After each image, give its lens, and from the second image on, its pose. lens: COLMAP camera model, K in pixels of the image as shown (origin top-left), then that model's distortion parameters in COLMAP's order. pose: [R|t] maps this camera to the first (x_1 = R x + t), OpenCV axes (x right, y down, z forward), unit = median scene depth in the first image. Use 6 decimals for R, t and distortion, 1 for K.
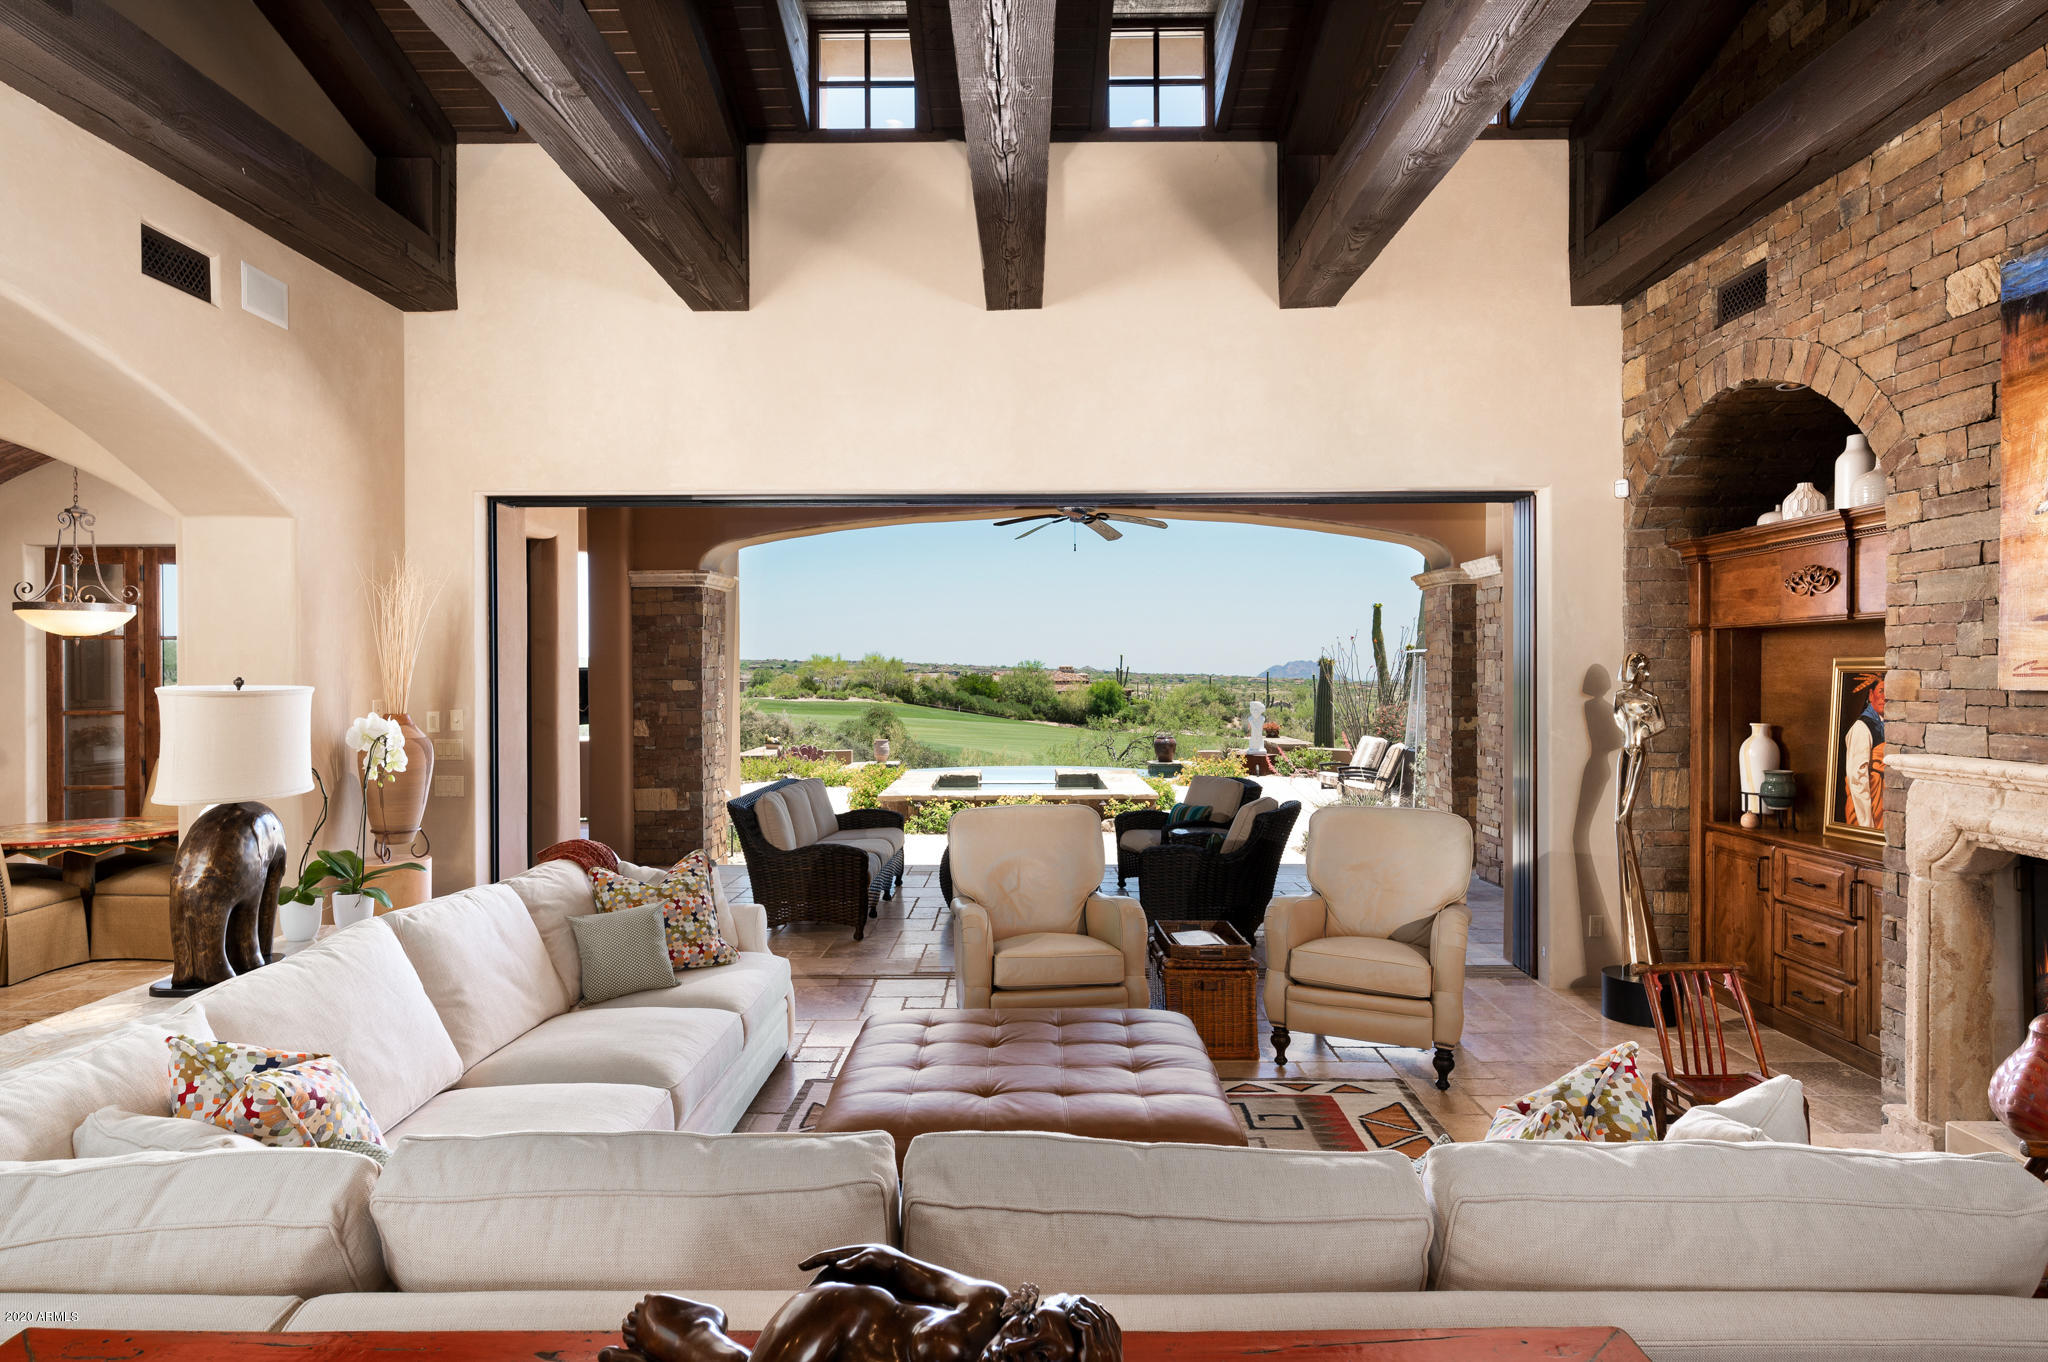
lens RADIAL K [[1182.8, 0, 1006.3], [0, 1182.8, 653.7], [0, 0, 1]] dist [0.003106, 0.000447]
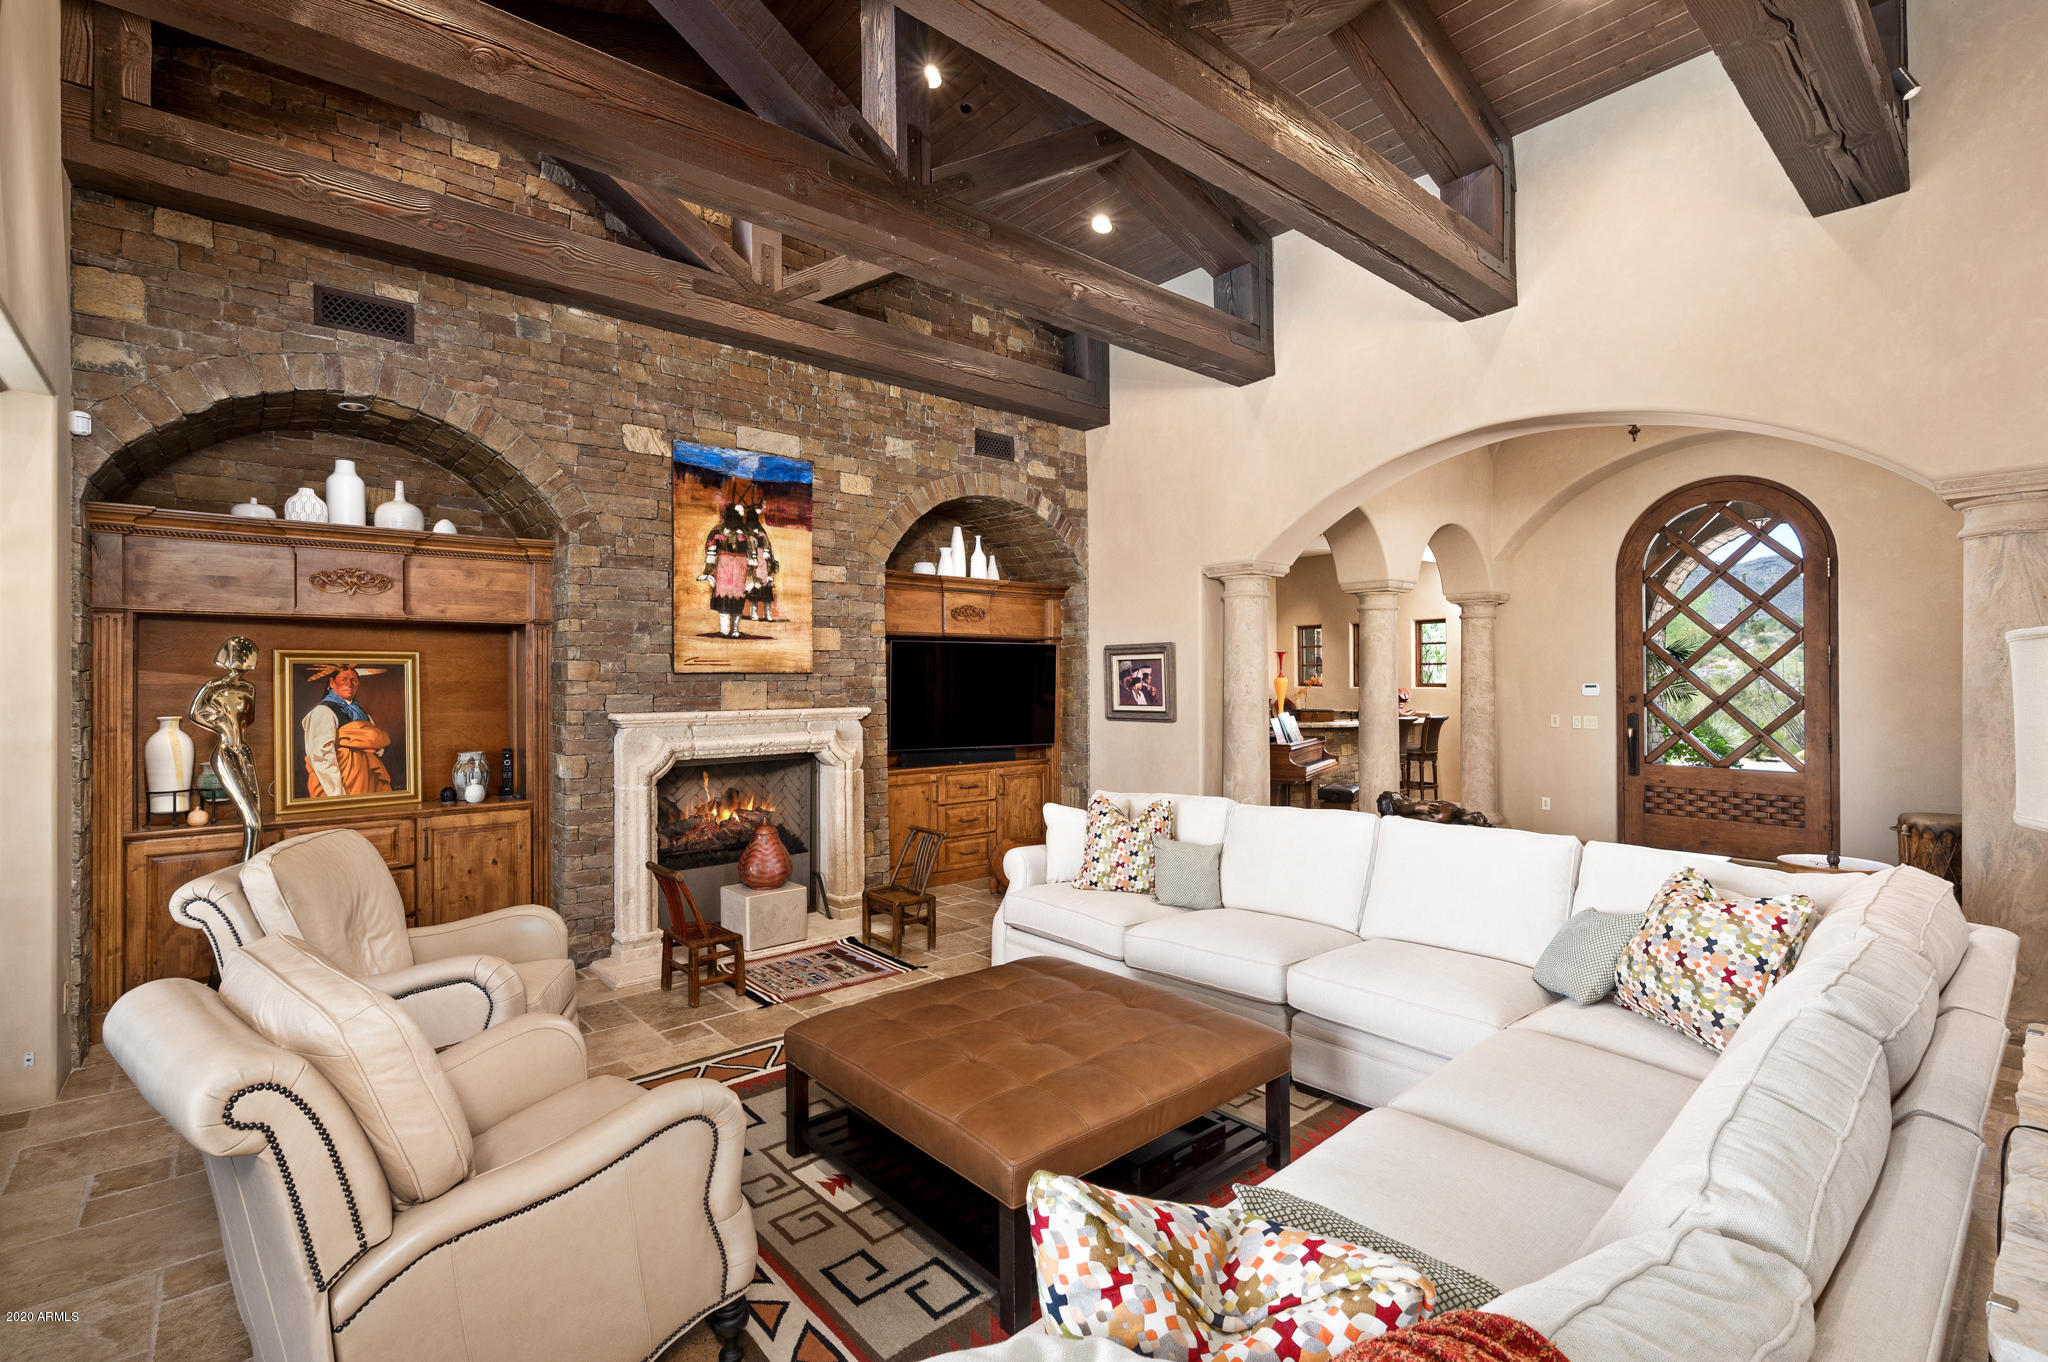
lens RADIAL K [[936.4, 0, 1015.2], [0, 936.4, 661.2], [0, 0, 1]] dist [0.005369, -0.000307]
pose [[-0.673554, 0.023223, 0.738773, -0.331263], [-0.002174, 0.999440, -0.033399, 0.034765], [-0.739135, -0.024103, -0.673126, 0.912411]]
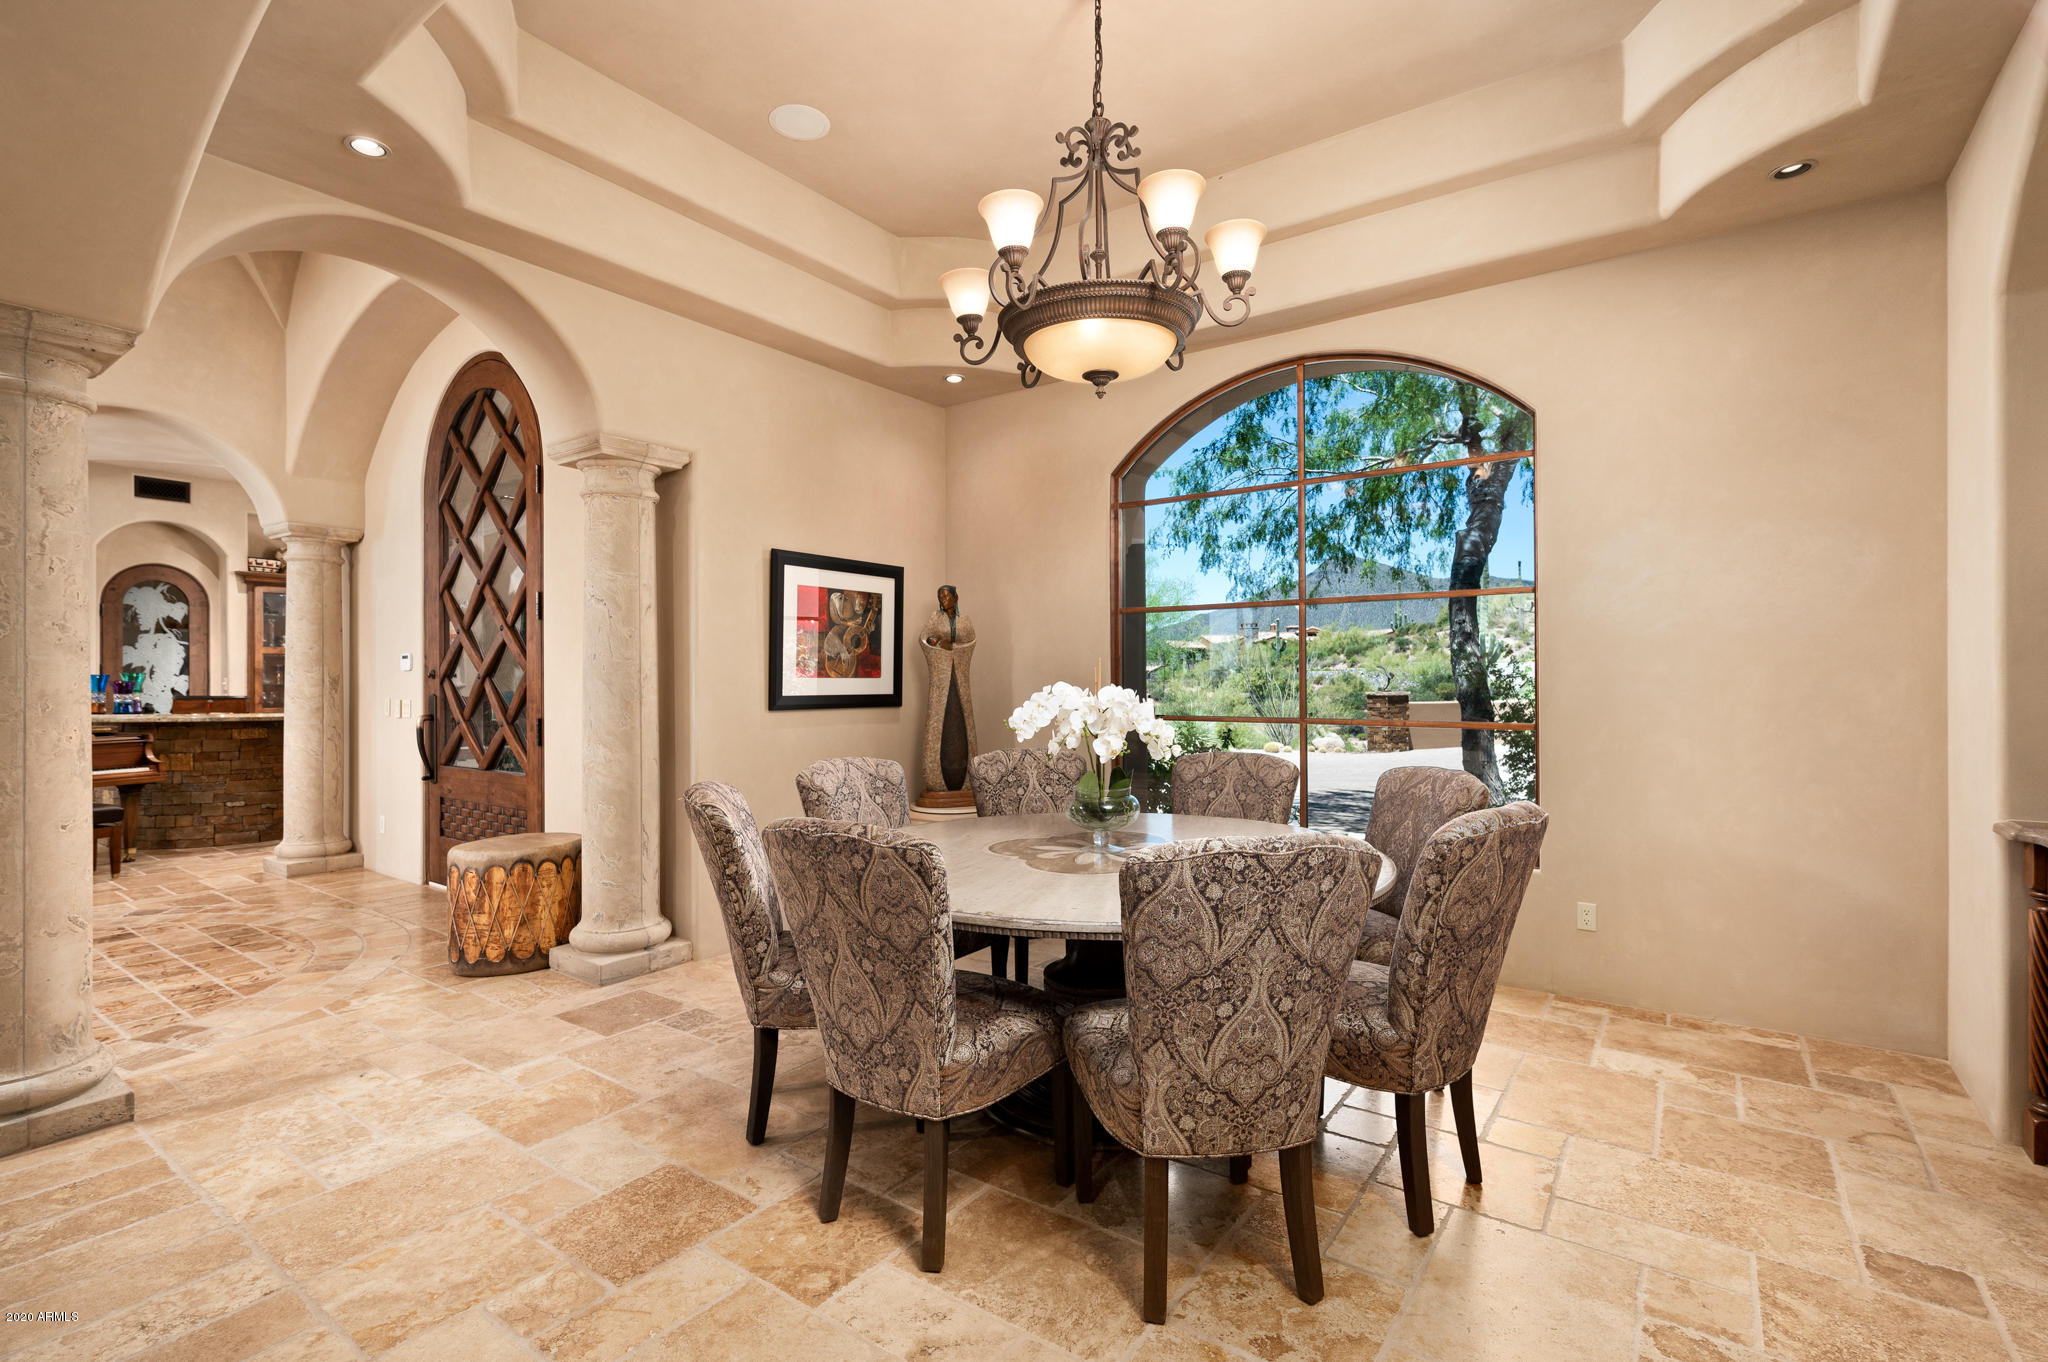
lens RADIAL K [[936.4, 0, 1021.5], [0, 936.4, 669.4], [0, 0, 1]] dist [0.005369, -0.000307]
pose [[-0.816647, 0.017166, 0.576883, -0.977634], [0.003700, 0.999693, -0.024509, 0.063202], [-0.577126, -0.017881, -0.816459, -0.243424]]
